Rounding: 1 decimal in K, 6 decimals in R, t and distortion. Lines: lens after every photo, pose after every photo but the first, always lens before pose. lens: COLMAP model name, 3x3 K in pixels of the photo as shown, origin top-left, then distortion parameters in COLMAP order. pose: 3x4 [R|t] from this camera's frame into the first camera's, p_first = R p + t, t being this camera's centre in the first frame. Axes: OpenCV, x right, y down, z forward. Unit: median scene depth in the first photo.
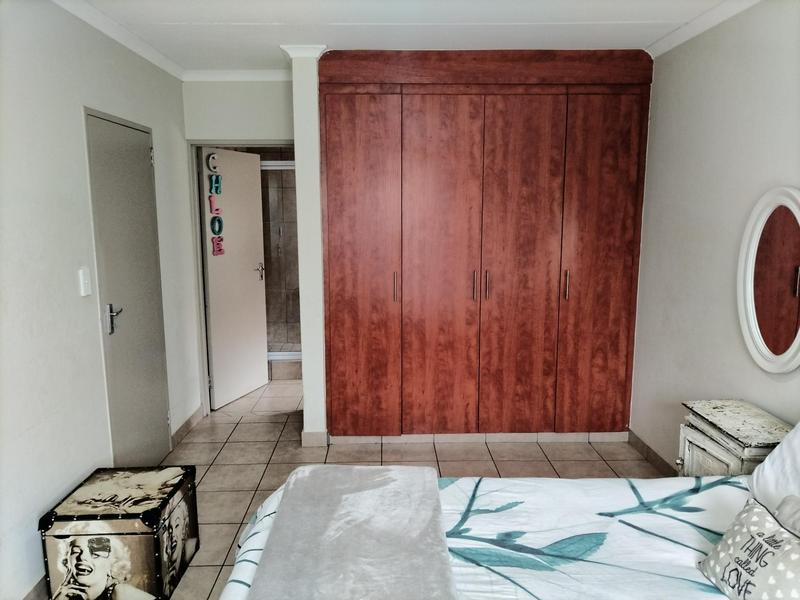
lens RADIAL K [[591.5, 0, 398.8], [0, 591.5, 303.4], [0, 0, 1]] dist [0.031425, -0.036418]
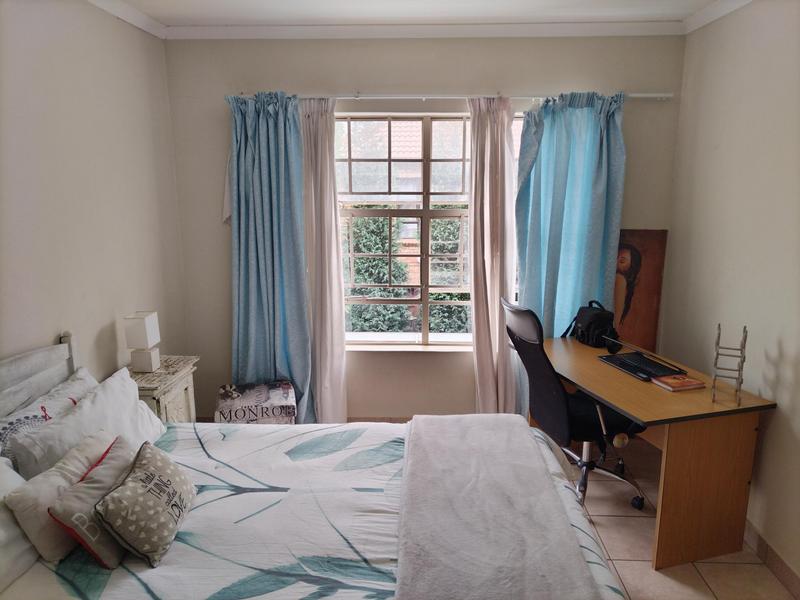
lens RADIAL K [[591.5, 0, 401.8], [0, 591.5, 294.5], [0, 0, 1]] dist [0.031425, -0.036418]
pose [[-0.998577, -0.014837, 0.051227, 0.035643], [0.003468, 0.940425, 0.339985, -0.363230], [-0.053220, 0.339679, -0.939035, 1.889268]]
